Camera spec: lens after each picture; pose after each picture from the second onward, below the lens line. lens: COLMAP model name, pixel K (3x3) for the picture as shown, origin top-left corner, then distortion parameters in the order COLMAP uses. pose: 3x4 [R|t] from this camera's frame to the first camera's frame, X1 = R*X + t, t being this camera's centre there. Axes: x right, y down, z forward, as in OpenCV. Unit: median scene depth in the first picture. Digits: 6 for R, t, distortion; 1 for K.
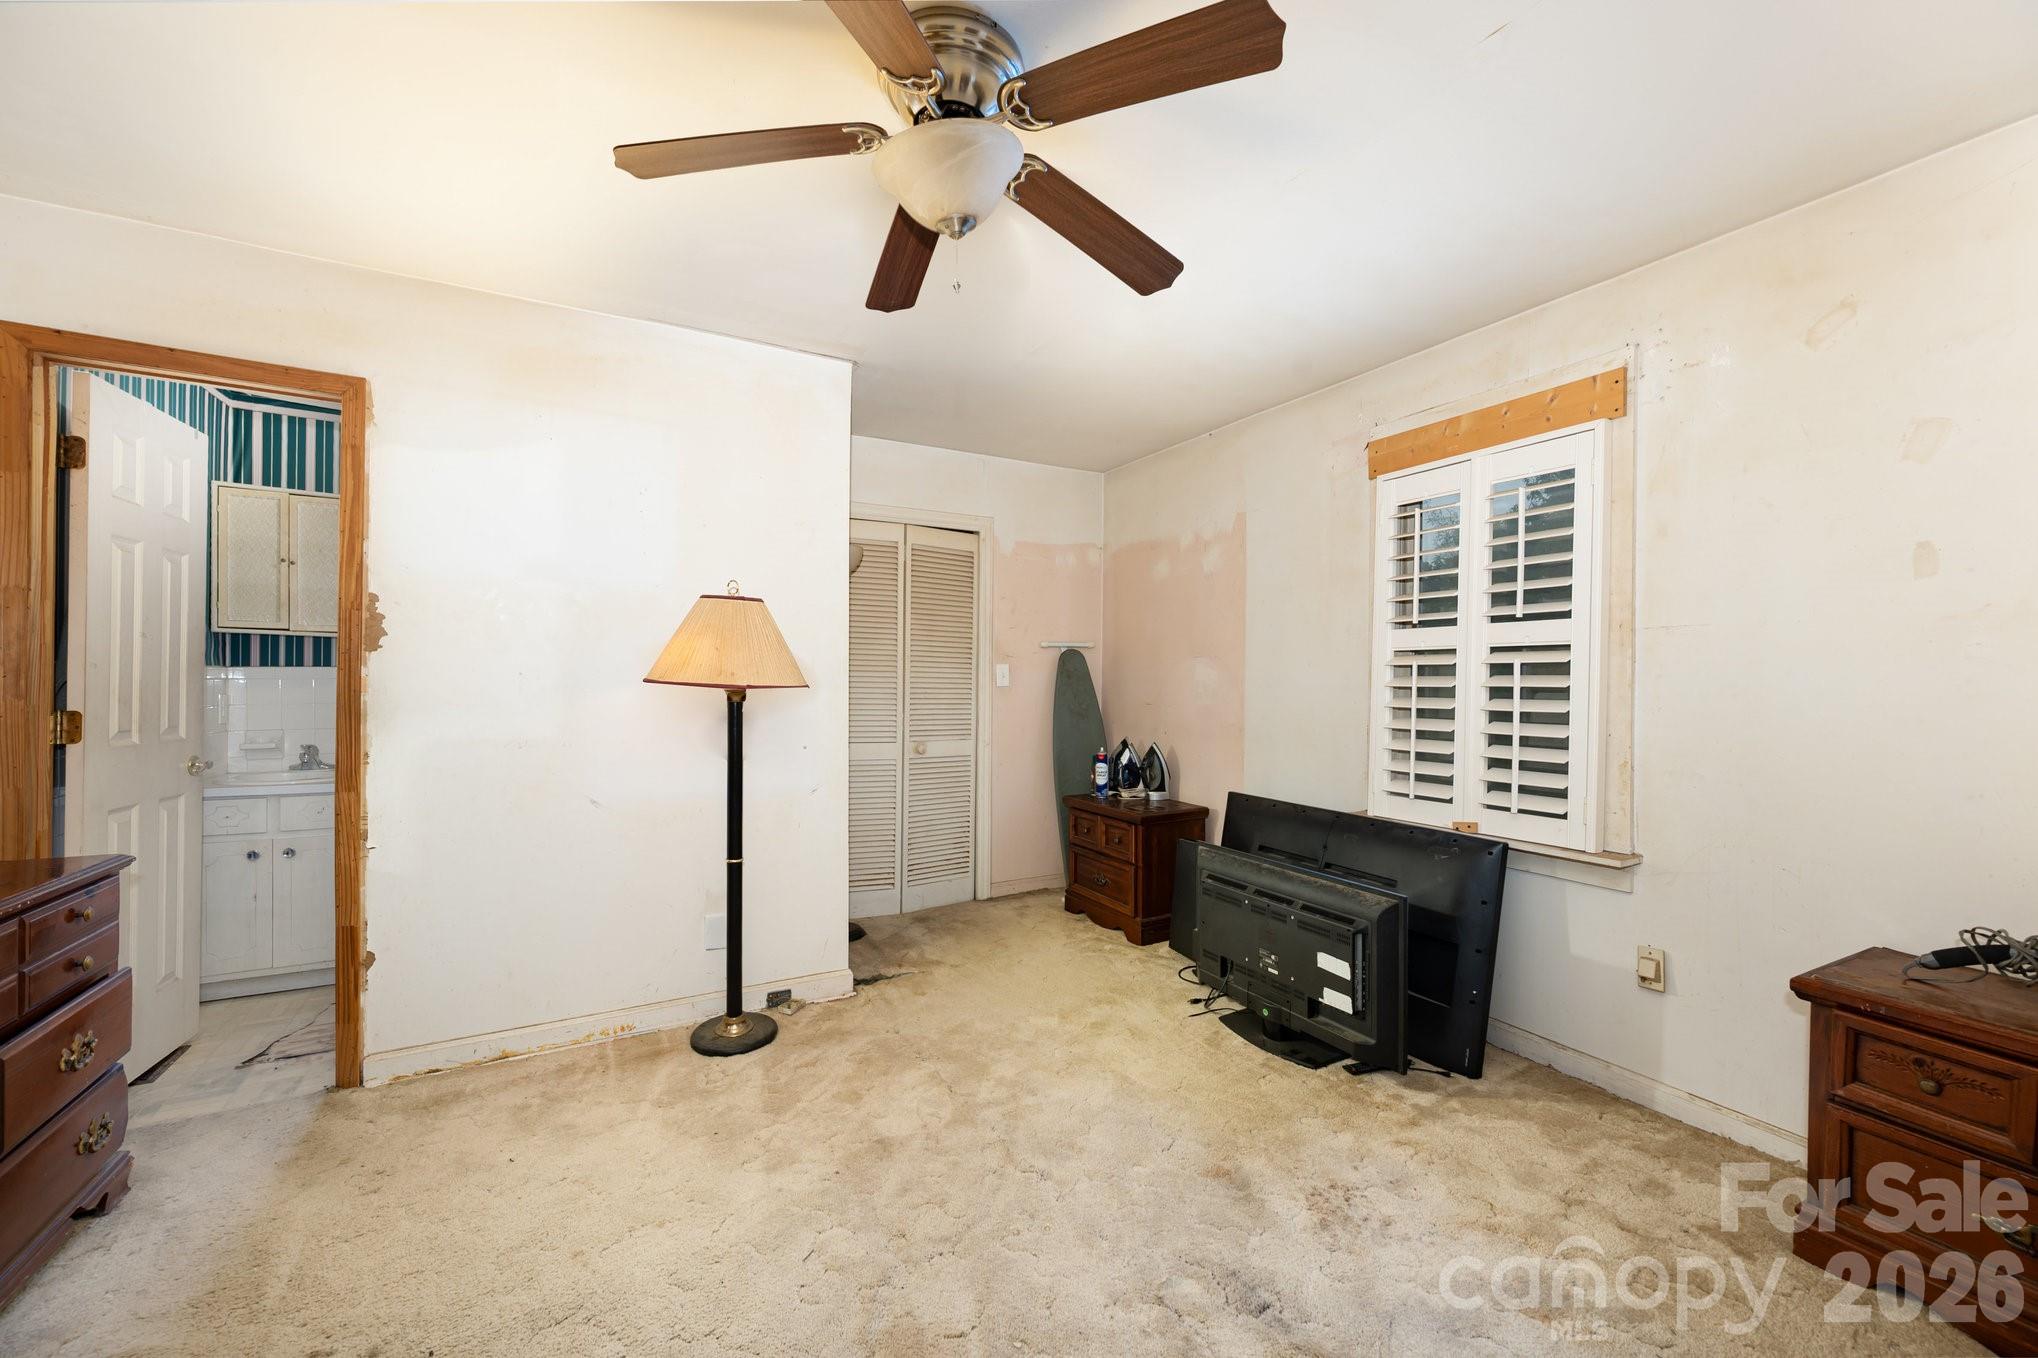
lens RADIAL K [[802.9, 0, 1010.7], [0, 802.9, 666.6], [0, 0, 1]] dist [-0.002863, -0.000331]
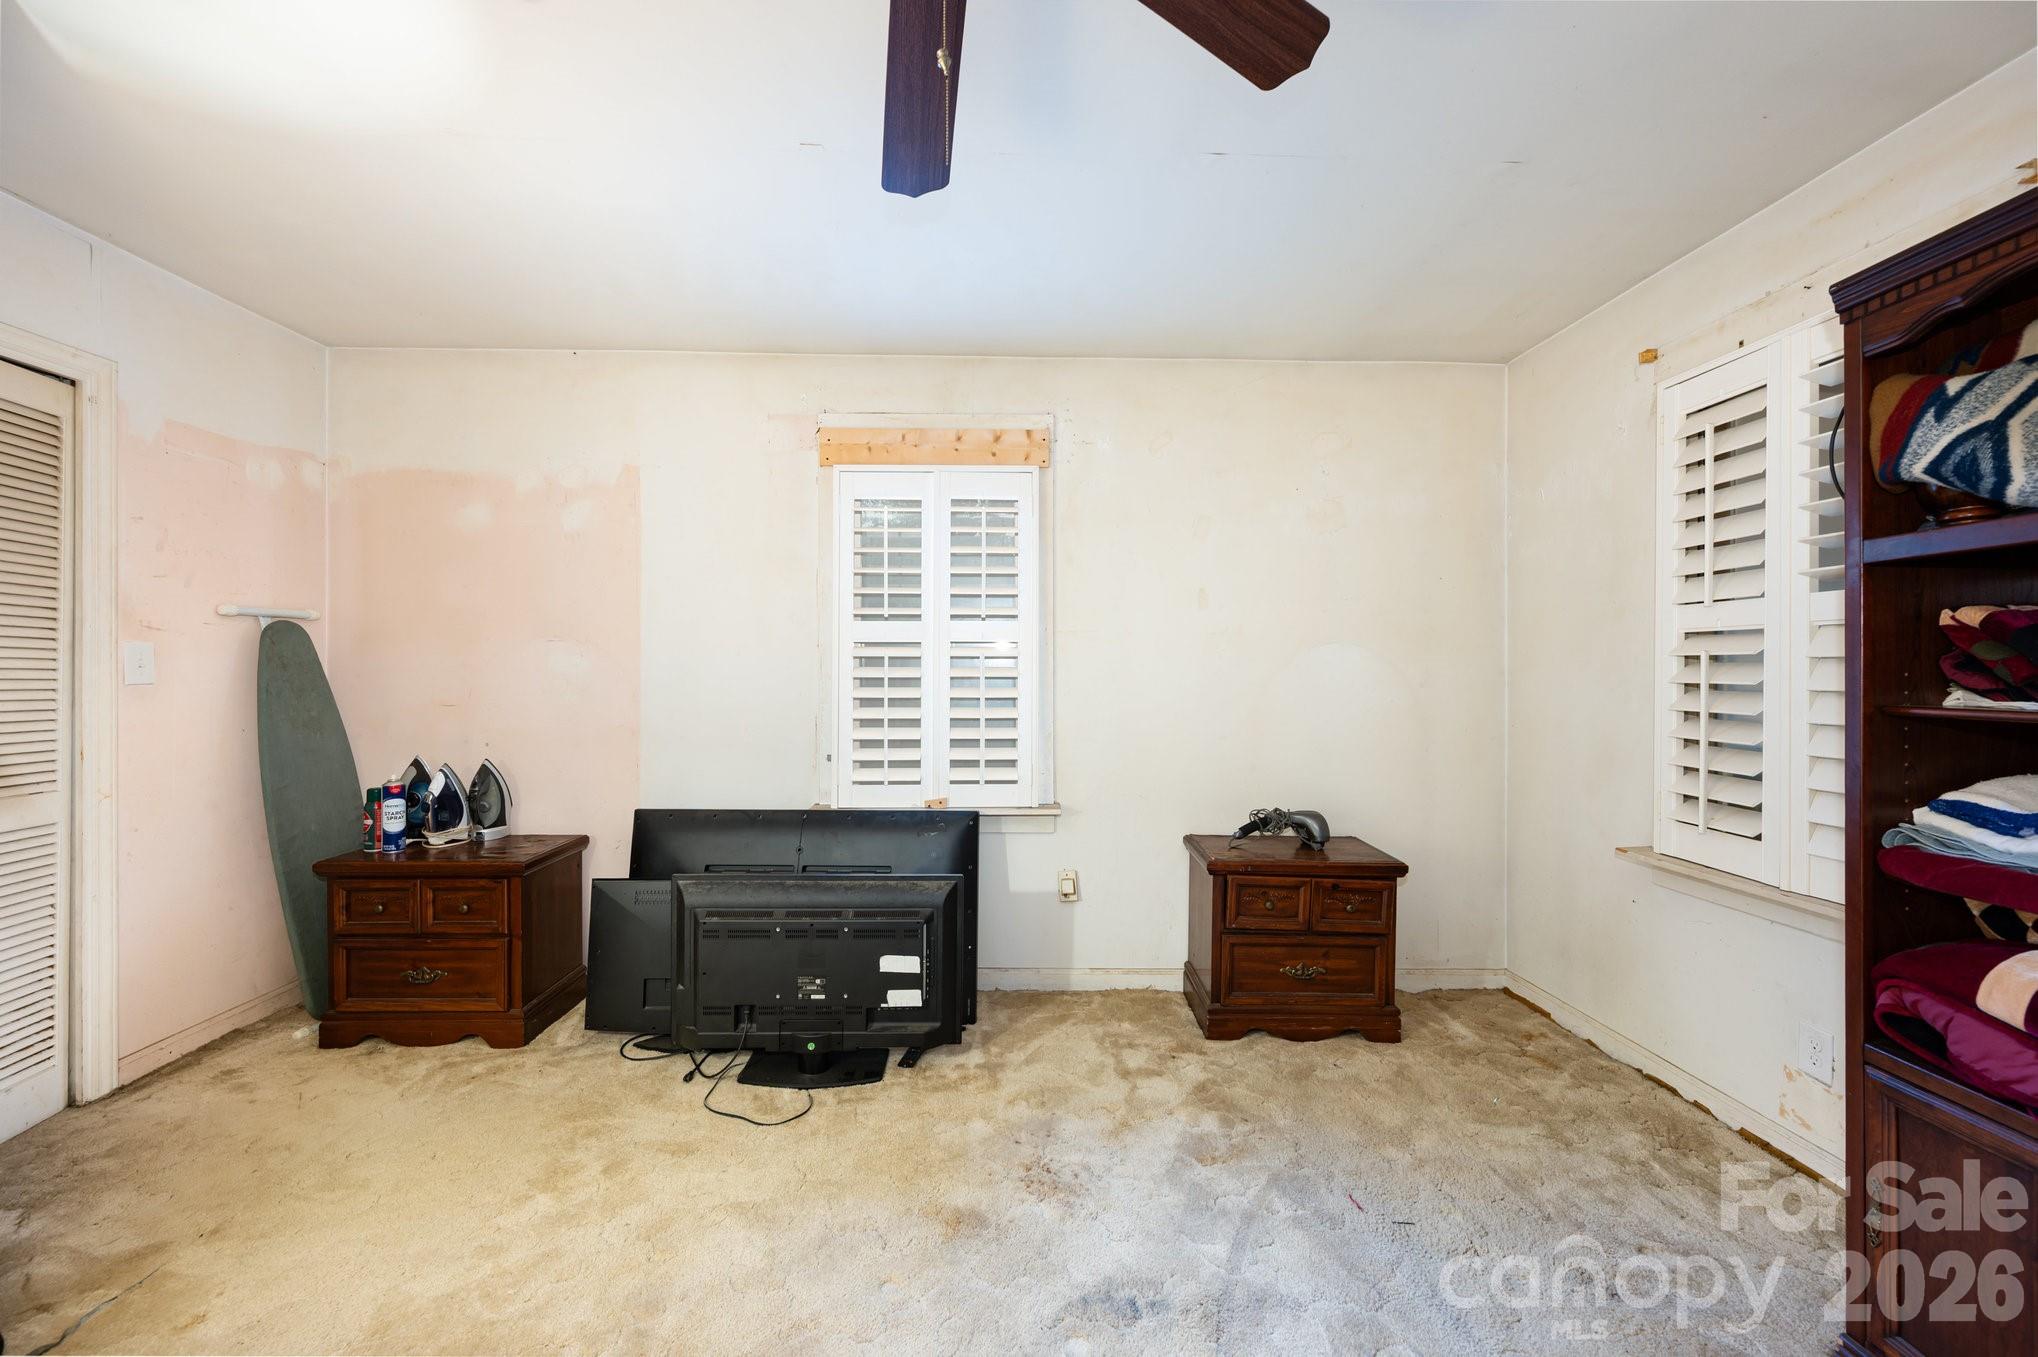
lens RADIAL K [[802.9, 0, 1010.7], [0, 802.9, 666.1], [0, 0, 1]] dist [-0.002863, -0.000331]
pose [[0.453018, 0.003737, 0.891494, -0.347162], [-0.013785, 0.999901, 0.002814, 0.005428], [-0.891395, -0.013564, 0.453025, 0.379834]]
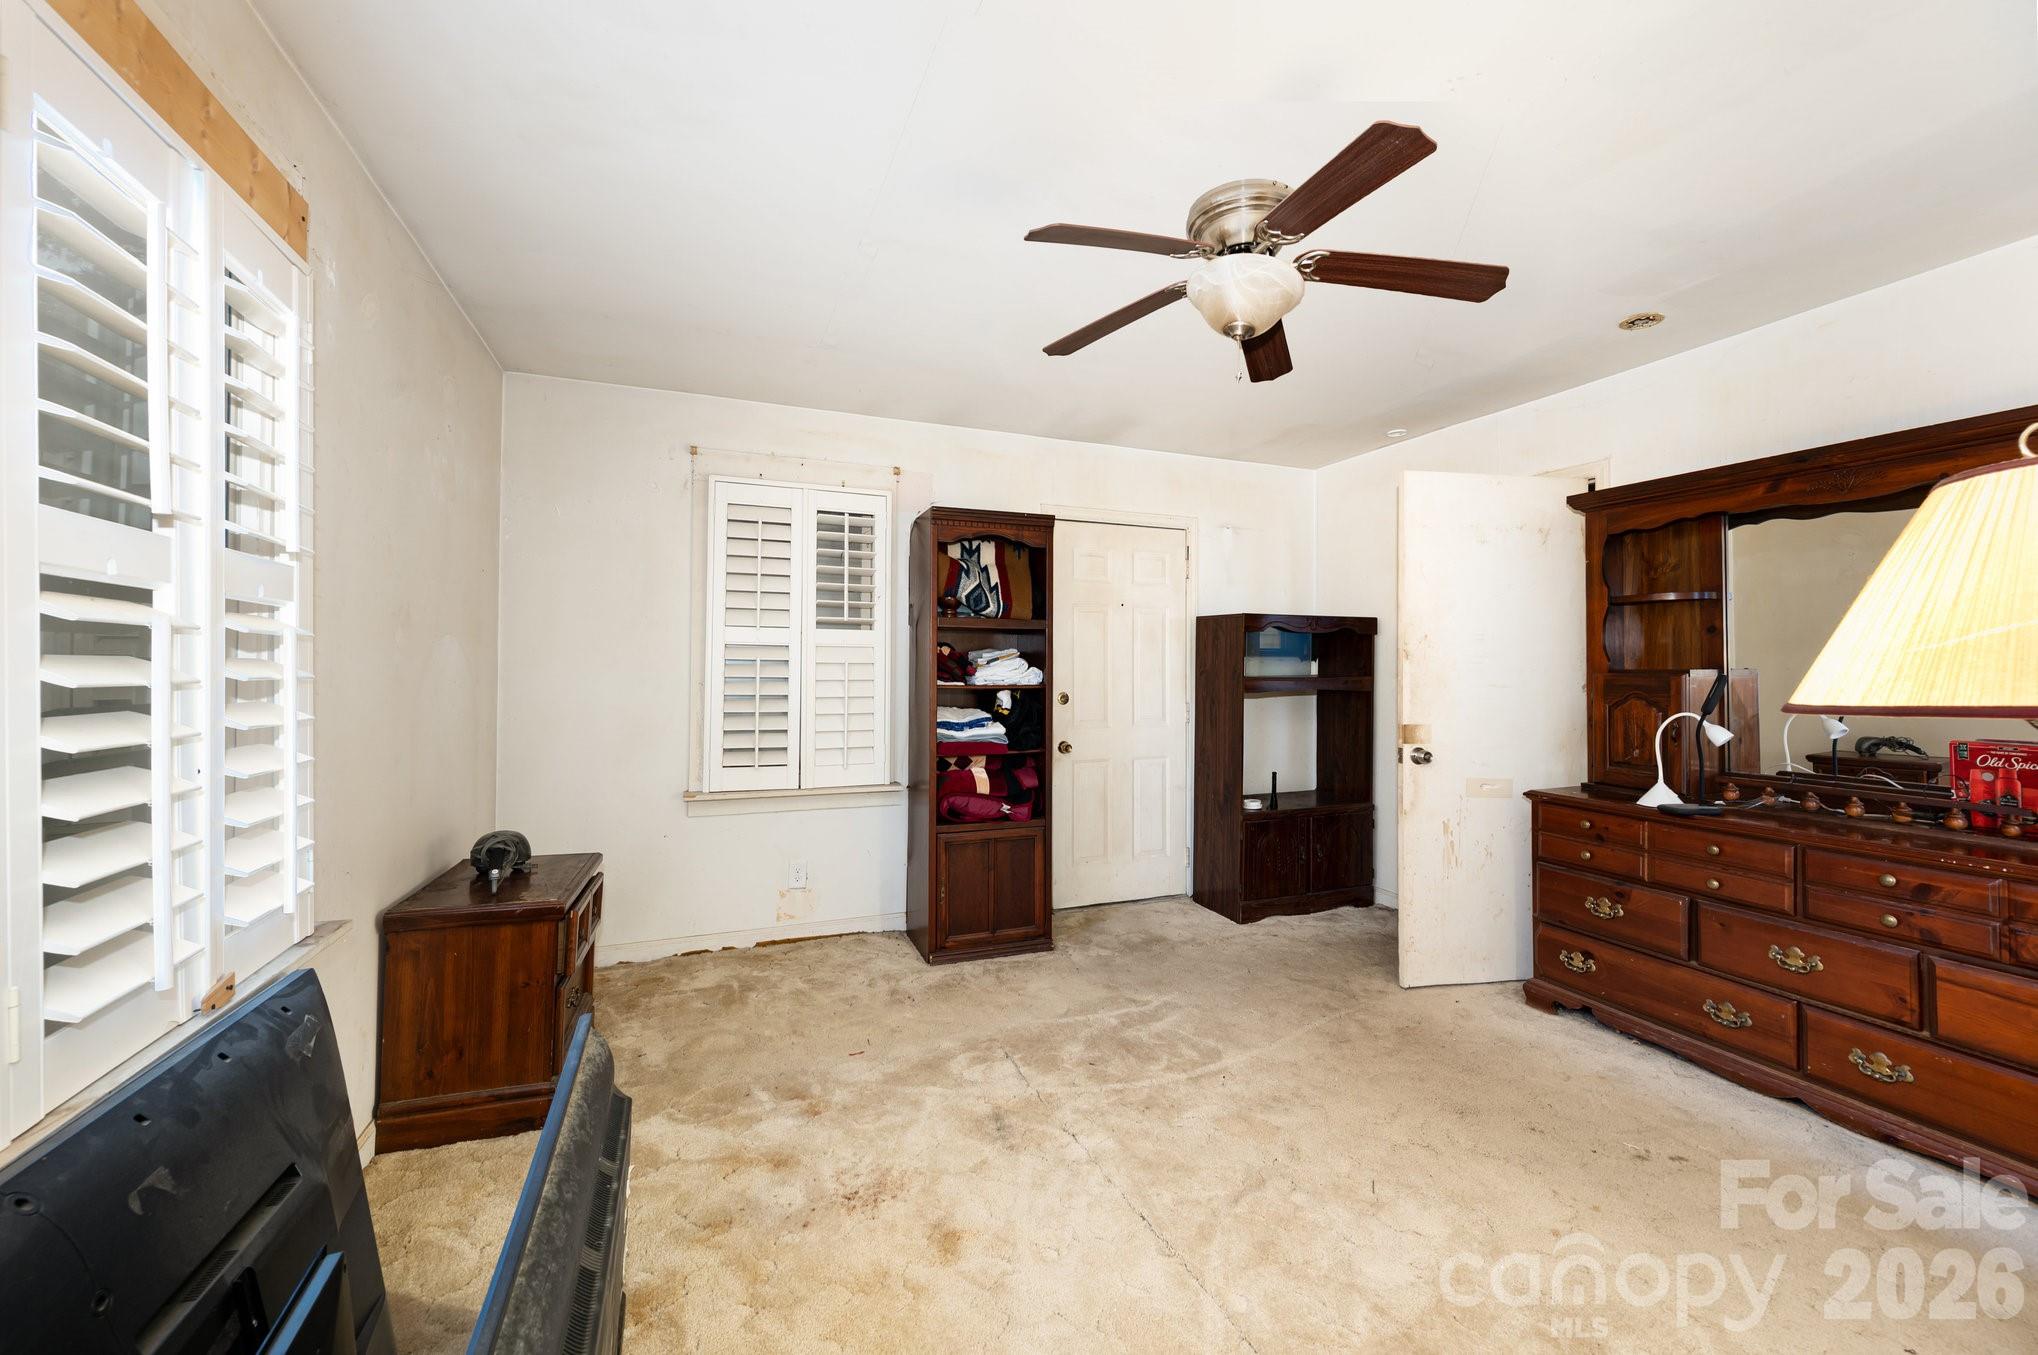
lens RADIAL K [[793.9, 0, 1045.5], [0, 793.9, 677.5], [0, 0, 1]] dist [-0.017705, -0.000033]
pose [[-0.995267, -0.010315, 0.096624, 0.071007], [-0.010334, 0.999947, 0.000304, 0.010973], [-0.096622, -0.000696, -0.995321, 1.296248]]
